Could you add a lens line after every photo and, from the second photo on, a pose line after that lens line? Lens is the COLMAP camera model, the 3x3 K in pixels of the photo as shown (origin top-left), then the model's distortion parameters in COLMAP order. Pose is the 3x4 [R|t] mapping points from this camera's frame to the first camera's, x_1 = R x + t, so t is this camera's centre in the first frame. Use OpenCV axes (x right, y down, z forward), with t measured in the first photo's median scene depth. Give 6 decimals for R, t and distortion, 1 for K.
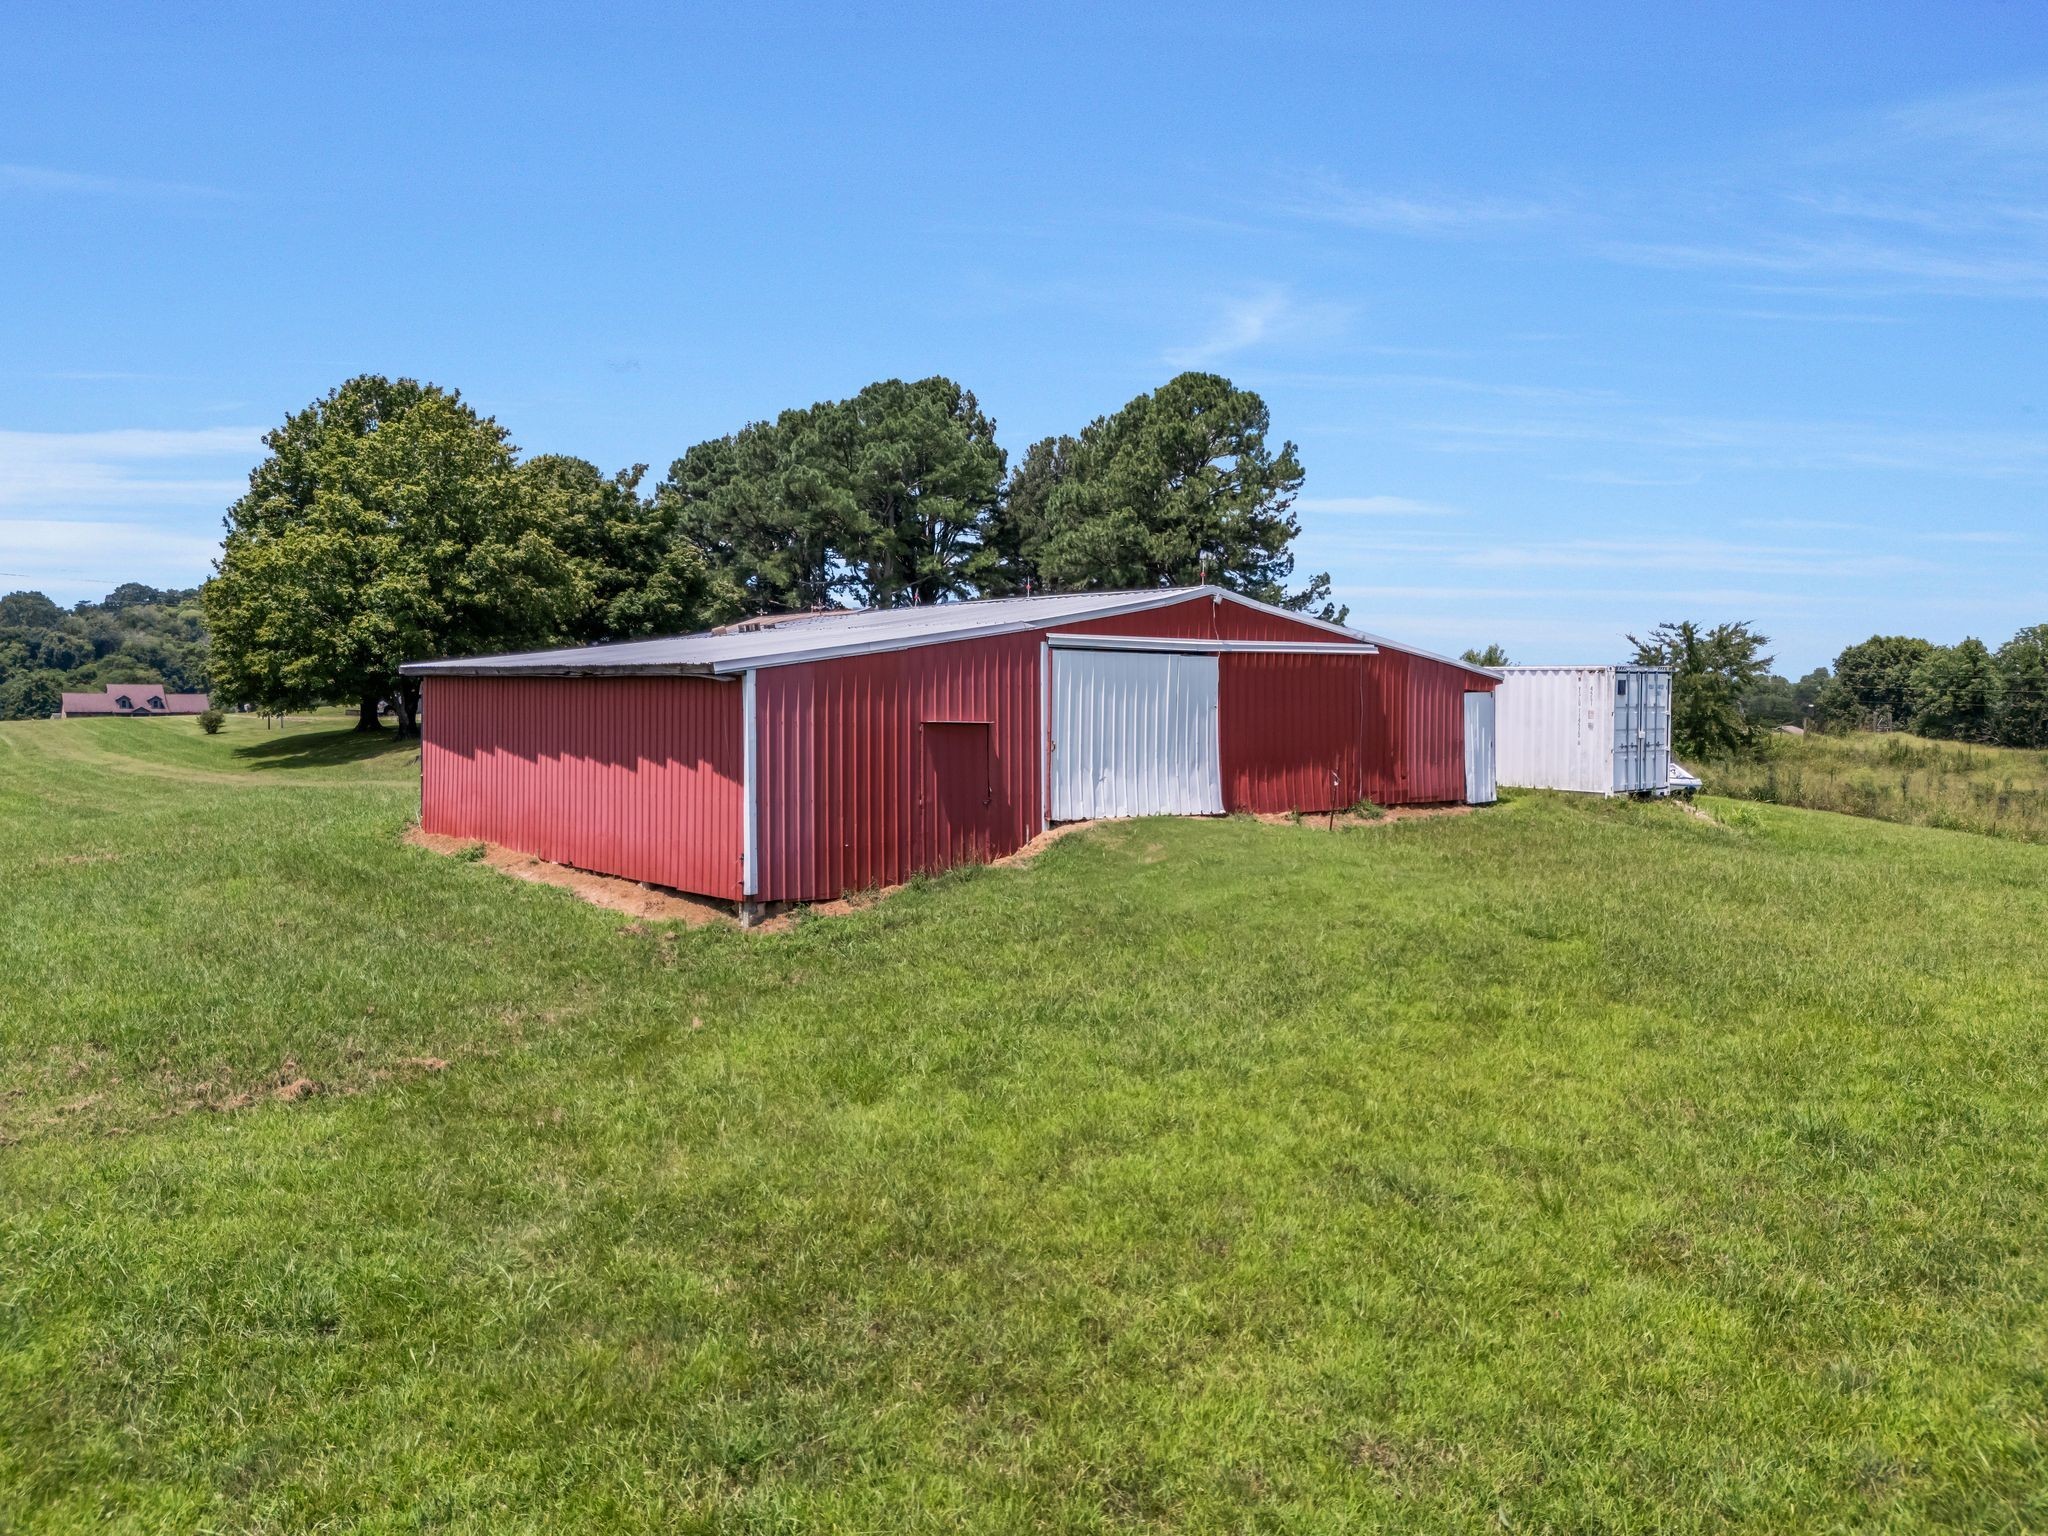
lens RADIAL K [[1512.4, 0, 1021.7], [0, 1512.4, 762.1], [0, 0, 1]] dist [0.067220, -0.067191]
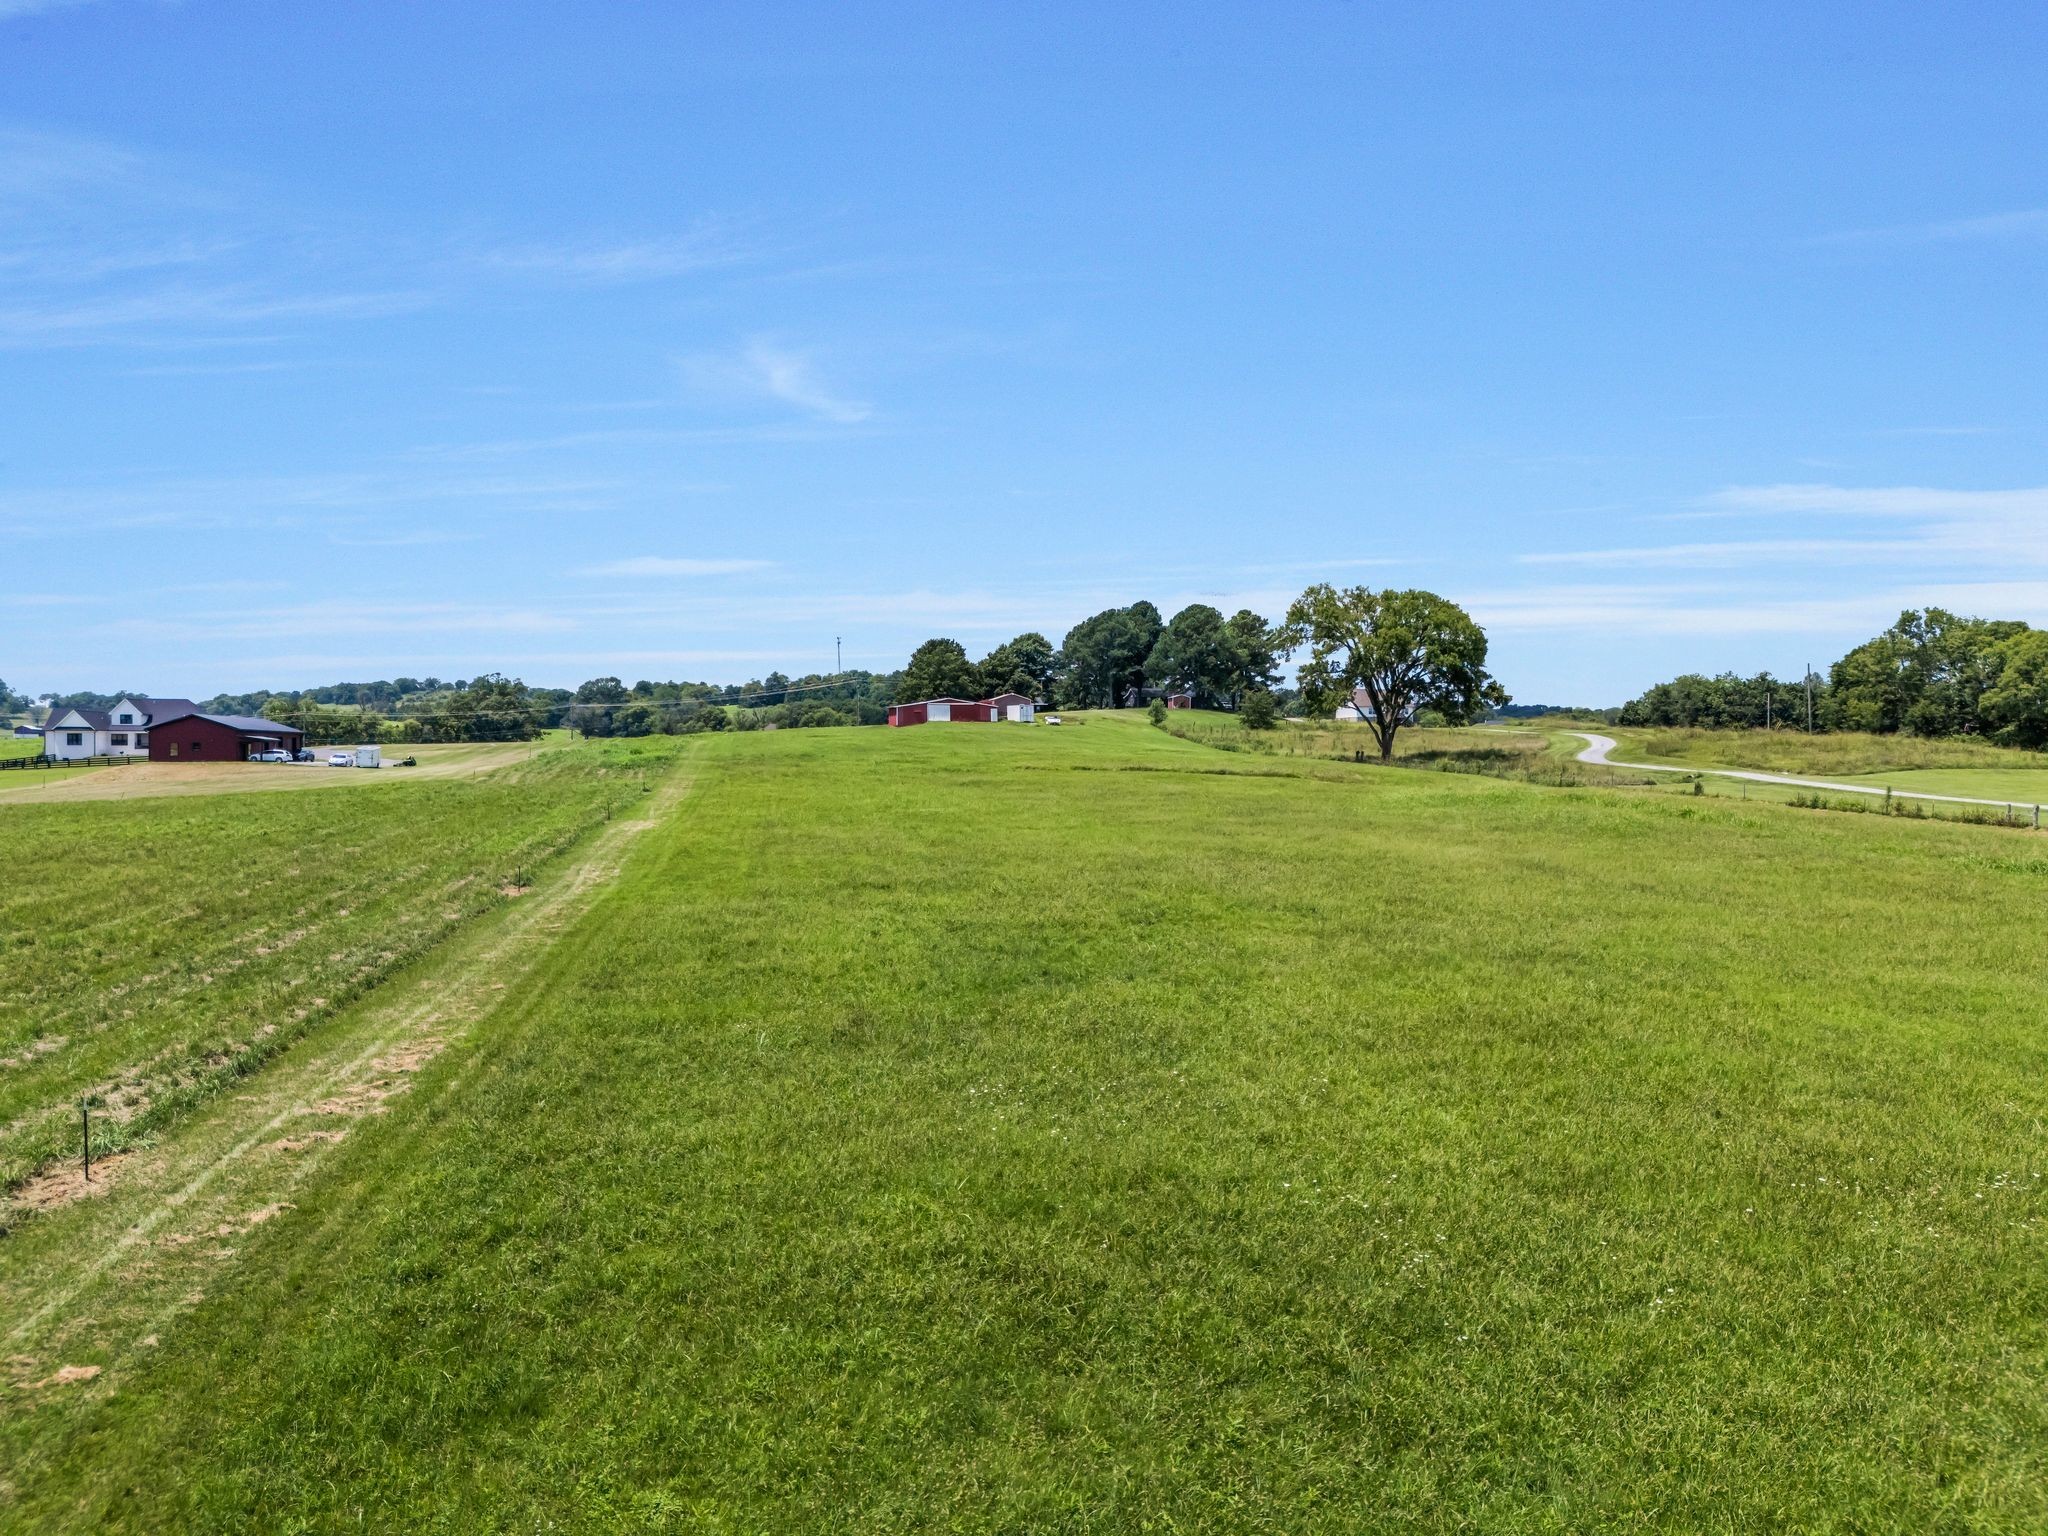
lens RADIAL K [[1512.4, 0, 1021.7], [0, 1512.4, 762.1], [0, 0, 1]] dist [0.067220, -0.067191]
pose [[0.873020, -0.001509, -0.487683, 1.153146], [-0.012033, 0.999624, -0.024632, 0.116676], [0.487537, 0.027373, 0.872673, -1.585909]]
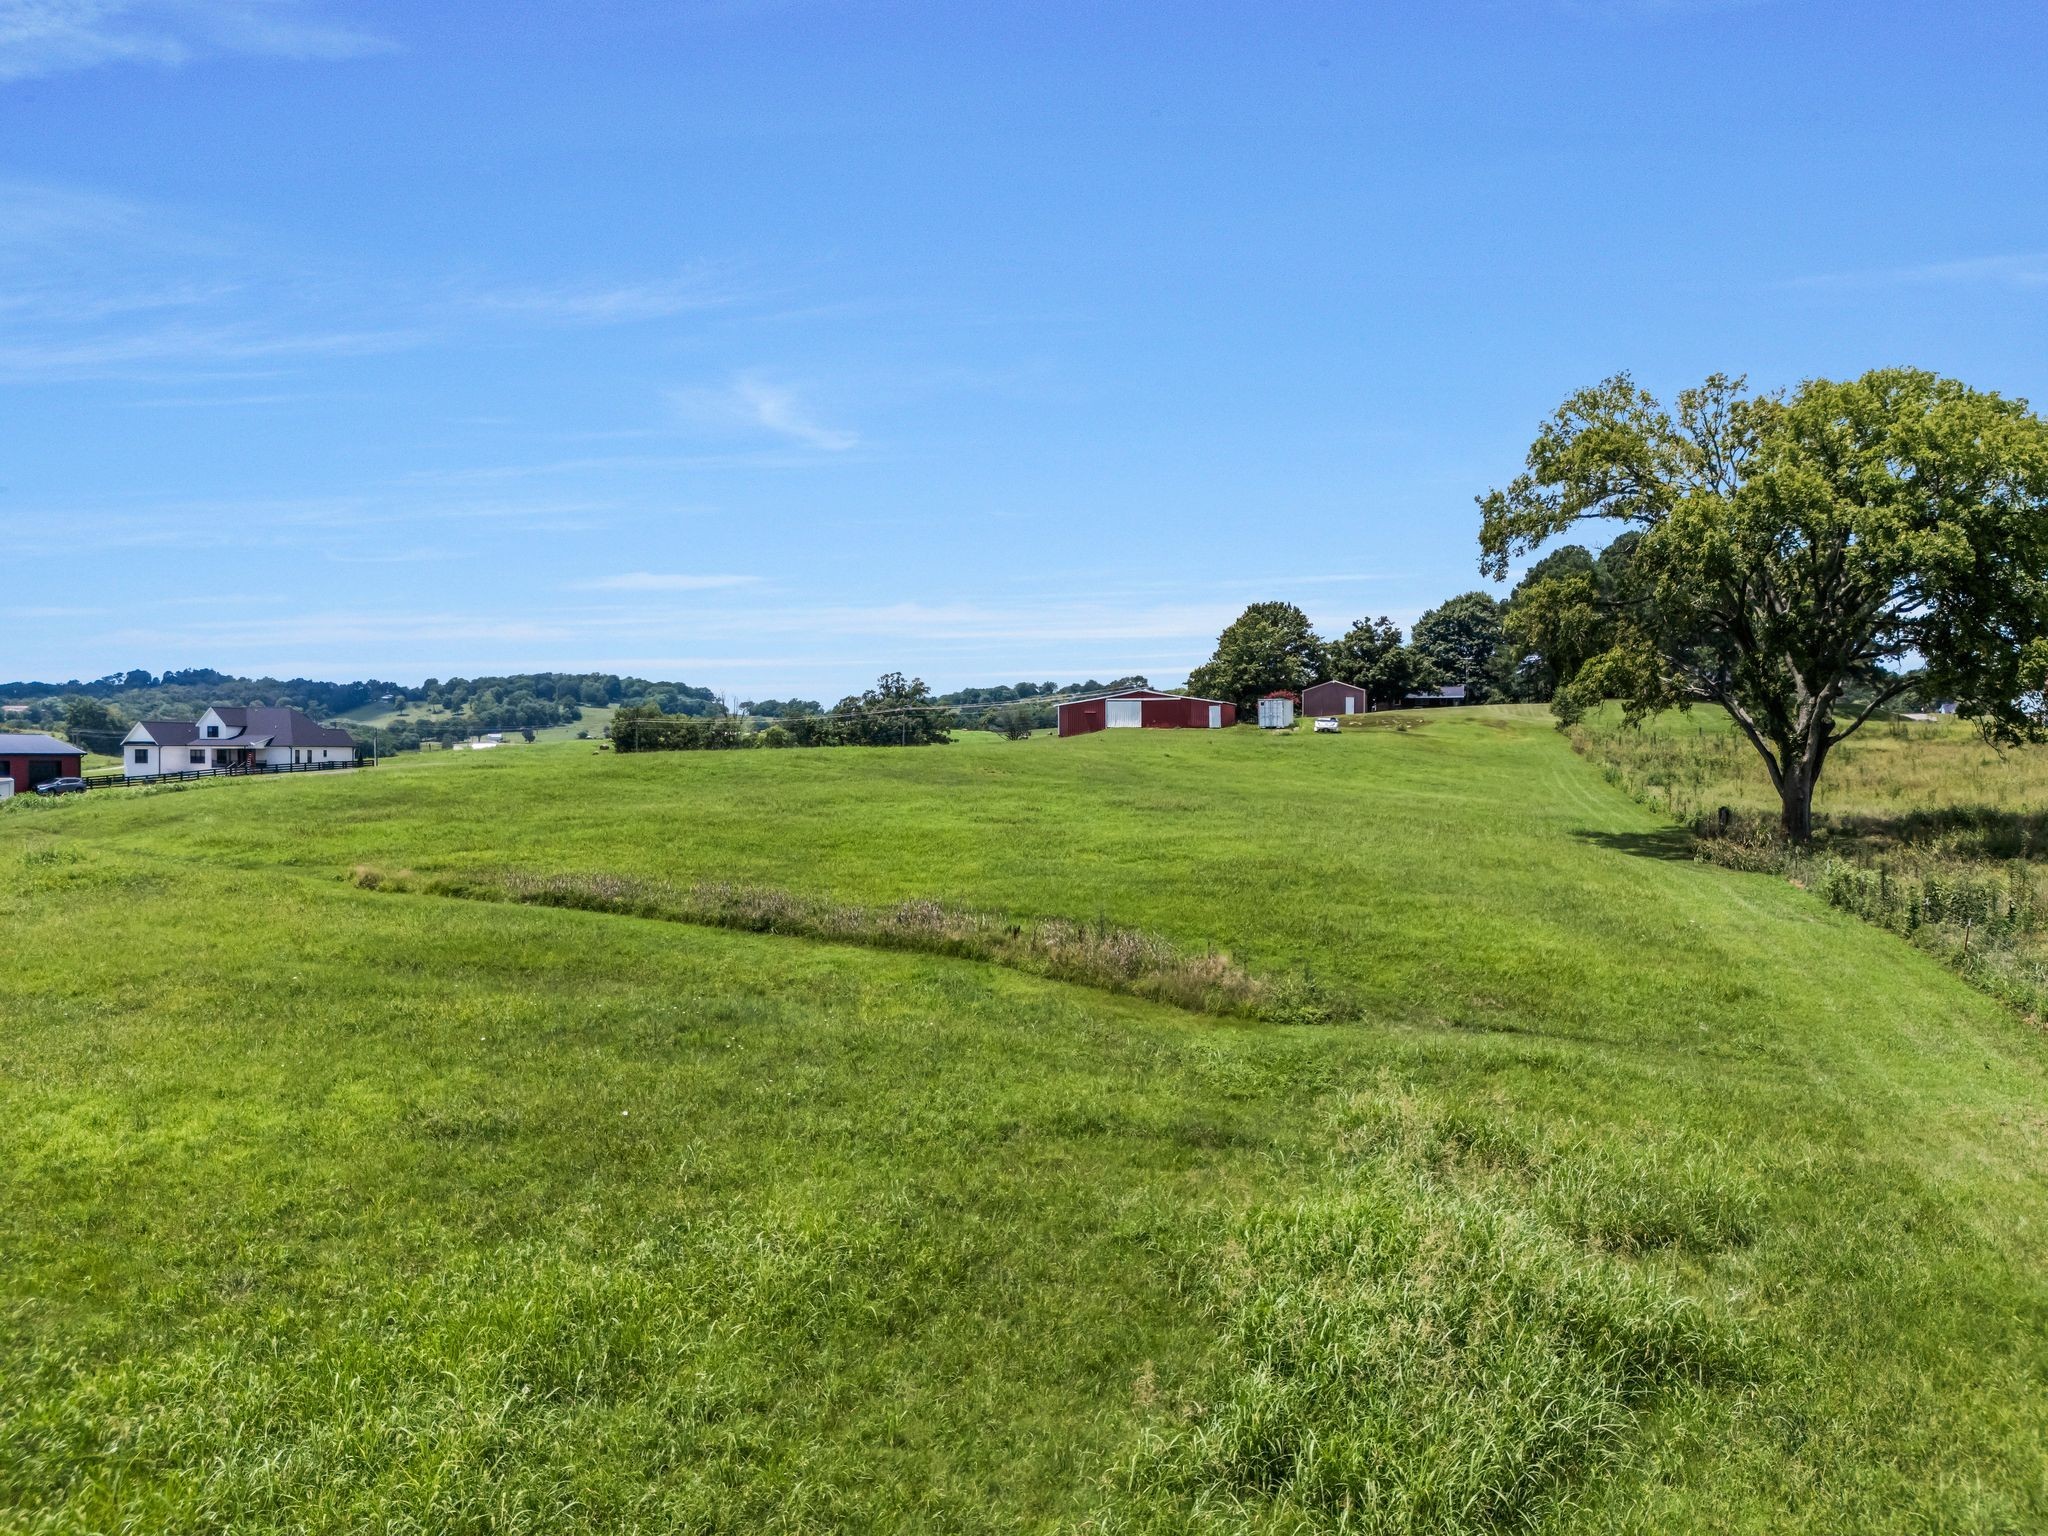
lens RADIAL K [[1499.5, 0, 1003.8], [0, 1499.5, 817.7], [0, 0, 1]] dist [0.064471, -0.063445]
pose [[0.570787, 0.032352, -0.820461, 1.021845], [-0.024589, 0.999449, 0.022304, 0.059167], [0.820730, 0.007444, 0.571268, -0.614895]]
